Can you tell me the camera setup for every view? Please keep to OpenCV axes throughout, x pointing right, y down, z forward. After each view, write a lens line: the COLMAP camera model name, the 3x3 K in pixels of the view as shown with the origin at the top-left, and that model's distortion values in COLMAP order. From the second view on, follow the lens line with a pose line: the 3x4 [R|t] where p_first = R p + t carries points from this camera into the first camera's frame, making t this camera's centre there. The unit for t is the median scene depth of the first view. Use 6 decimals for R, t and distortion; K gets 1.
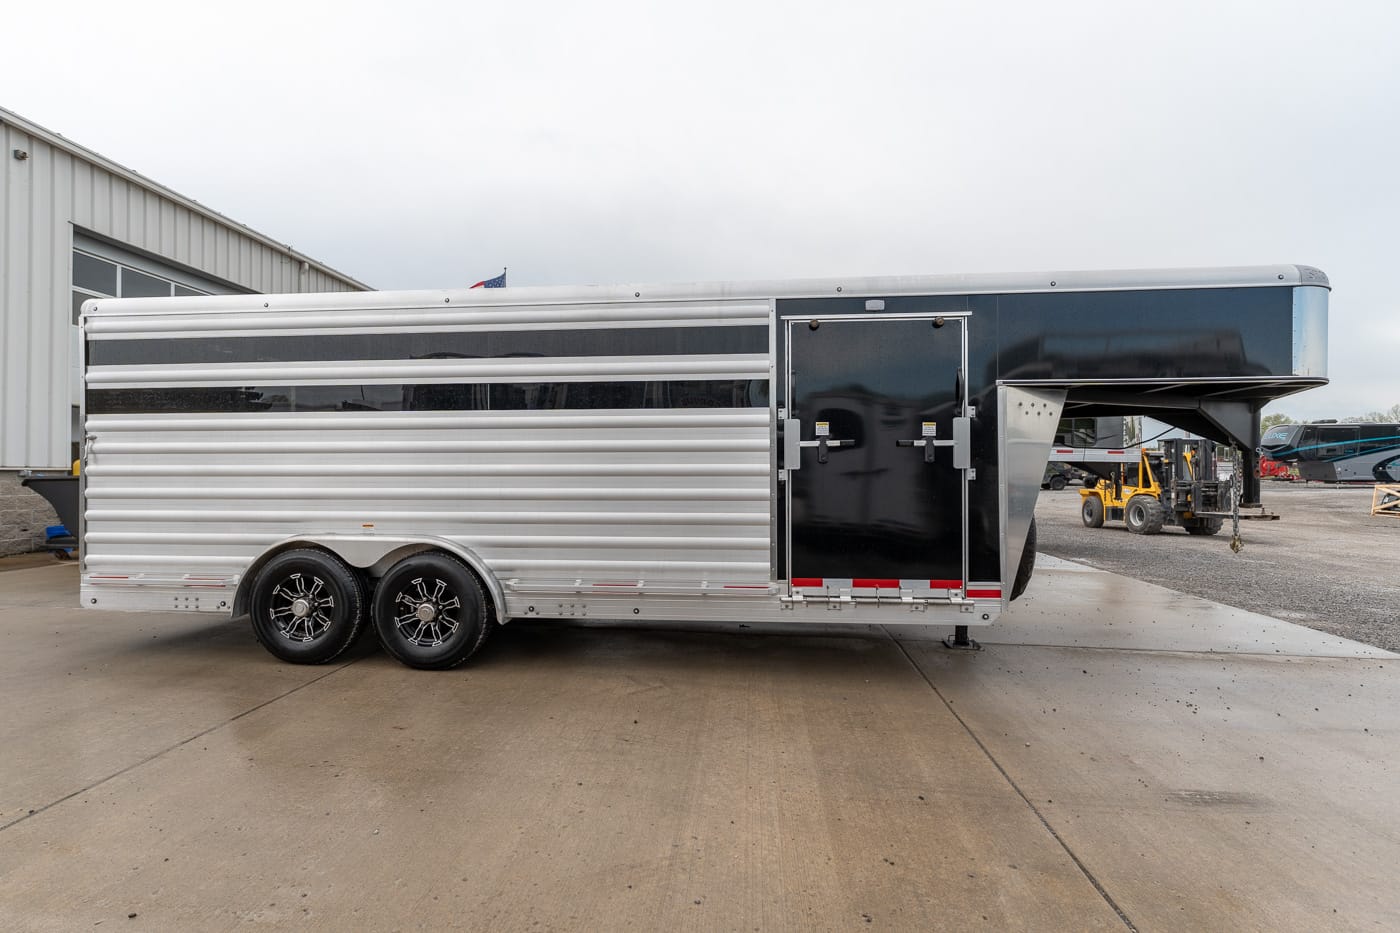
lens RADIAL K [[683.2, 0, 695.0], [0, 683.2, 466.0], [0, 0, 1]] dist [-0.001875, 0.000540]
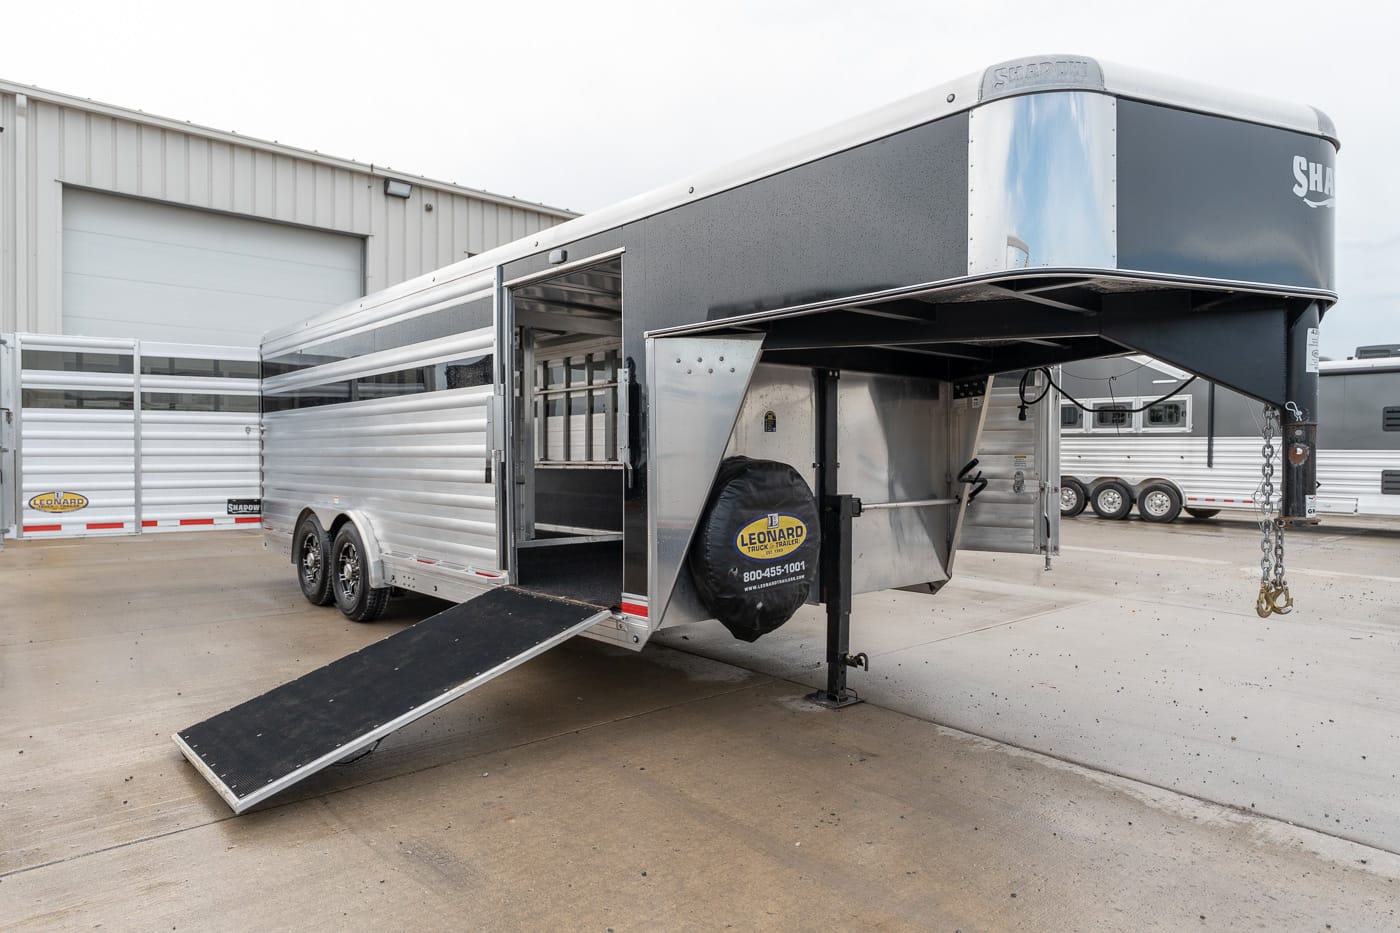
lens RADIAL K [[873.1, 0, 694.0], [0, 873.1, 467.9], [0, 0, 1]] dist [-0.002801, 0.003684]
pose [[0.728477, 0.010469, -0.684990, 1.082621], [0.003225, 0.999820, 0.018710, 0.007397], [0.685062, -0.015838, 0.728312, 0.308520]]
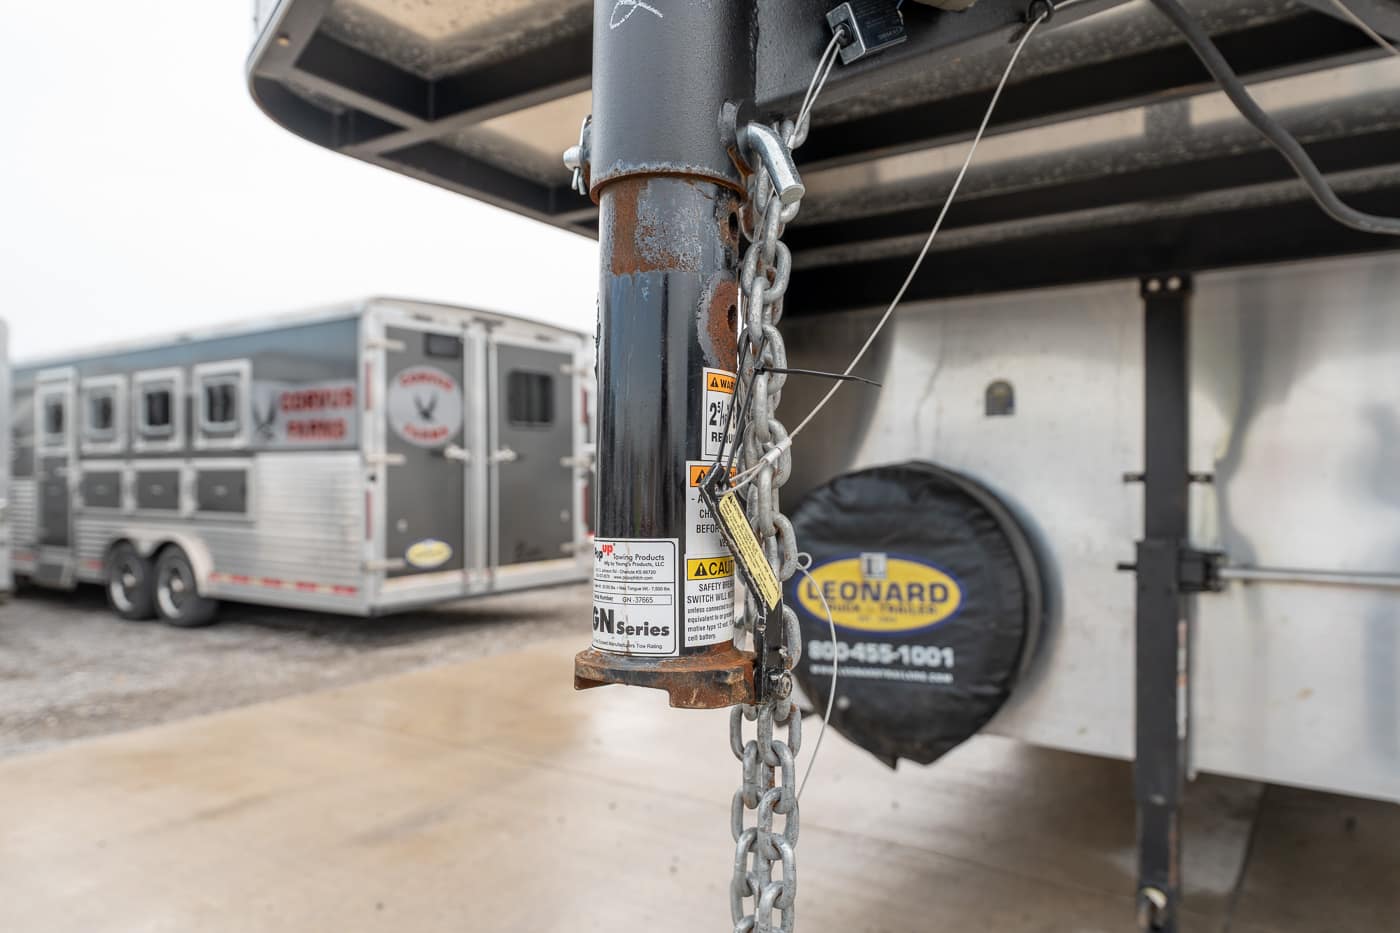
lens RADIAL K [[959.6, 0, 690.7], [0, 959.6, 465.7], [0, 0, 1]] dist [0.005381, -0.000654]
pose [[-0.497013, -0.029972, -0.867225, 1.091655], [-0.007290, 0.999512, -0.030366, 0.037492], [0.867712, -0.008770, -0.496989, 1.256594]]
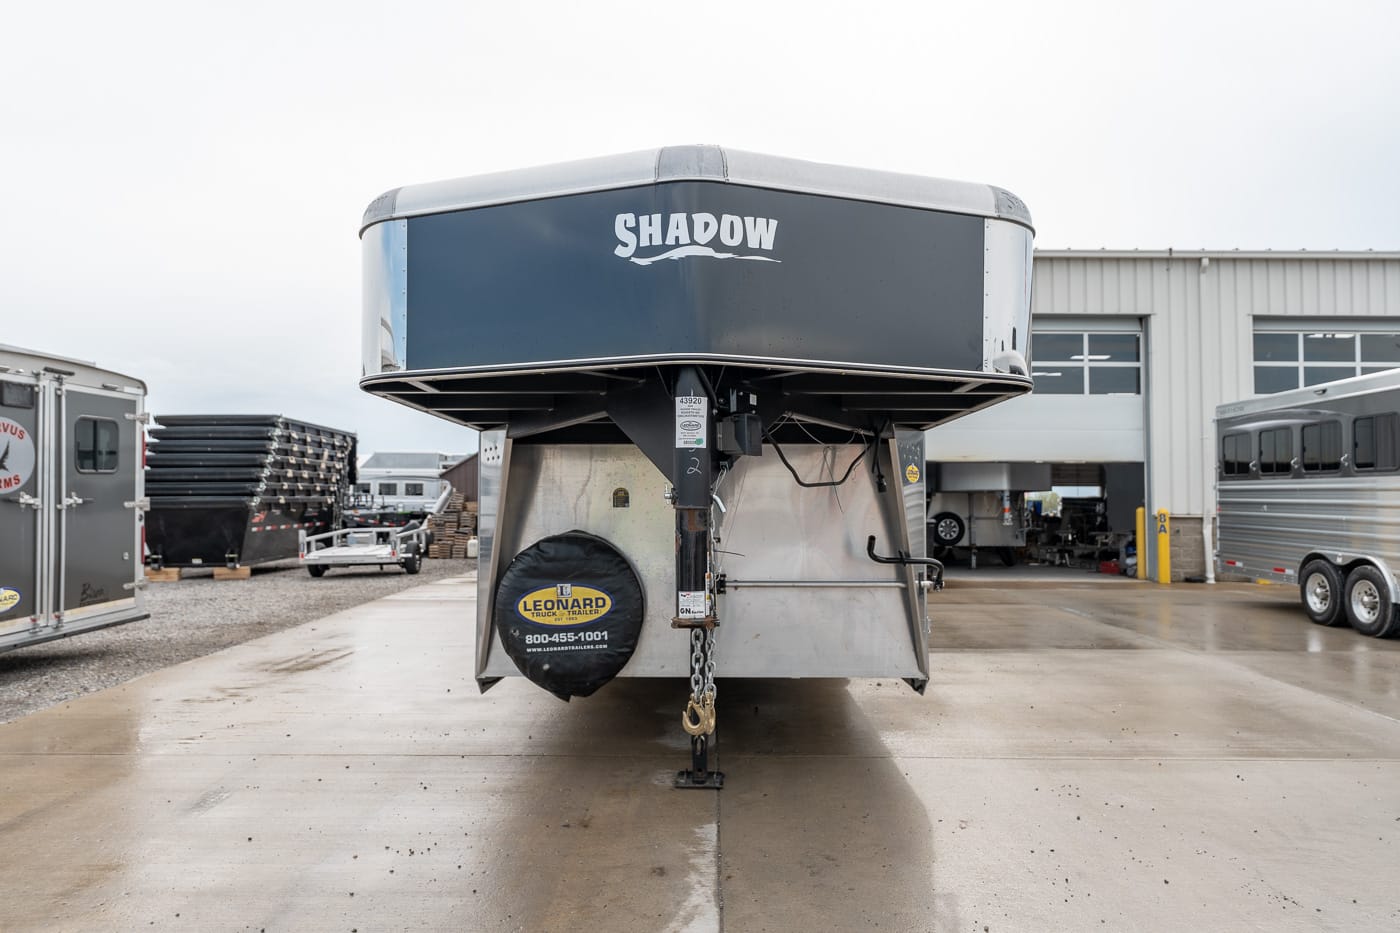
lens RADIAL K [[919.8, 0, 694.7], [0, 919.8, 467.7], [0, 0, 1]] dist [0.001625, -0.001997]
pose [[0.073545, -0.046819, -0.996192, 1.598119], [0.005076, 0.998902, -0.046572, -0.010970], [0.997279, -0.001631, 0.073702, 1.126591]]
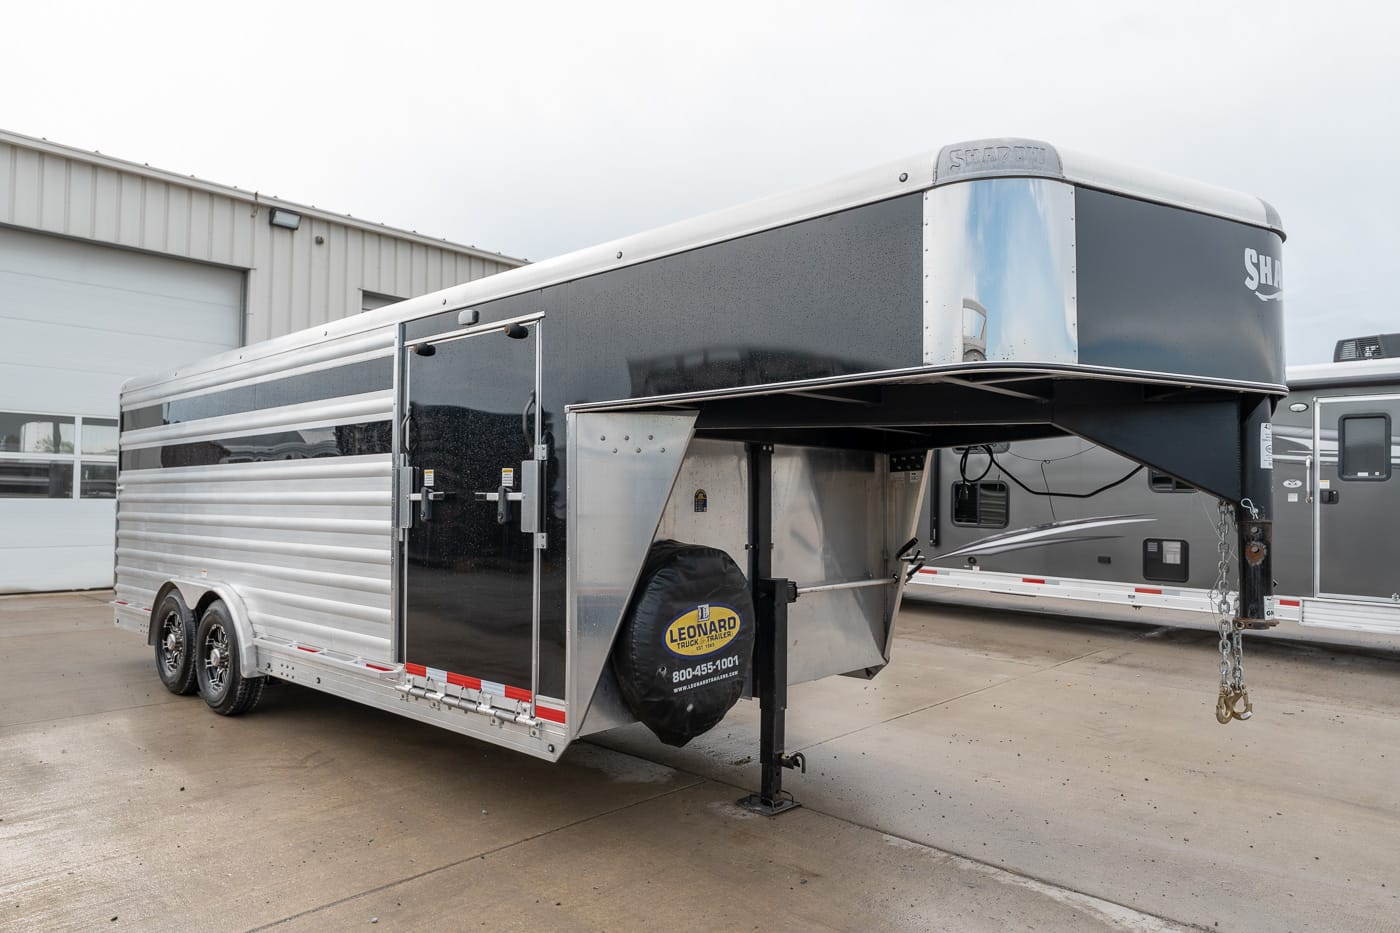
lens RADIAL K [[919.8, 0, 694.7], [0, 919.8, 467.7], [0, 0, 1]] dist [0.001625, -0.001997]
pose [[0.792717, -0.017953, -0.609326, 1.046590], [-0.002539, 0.999460, -0.032751, -0.030776], [0.609585, 0.027509, 0.792243, 0.324808]]
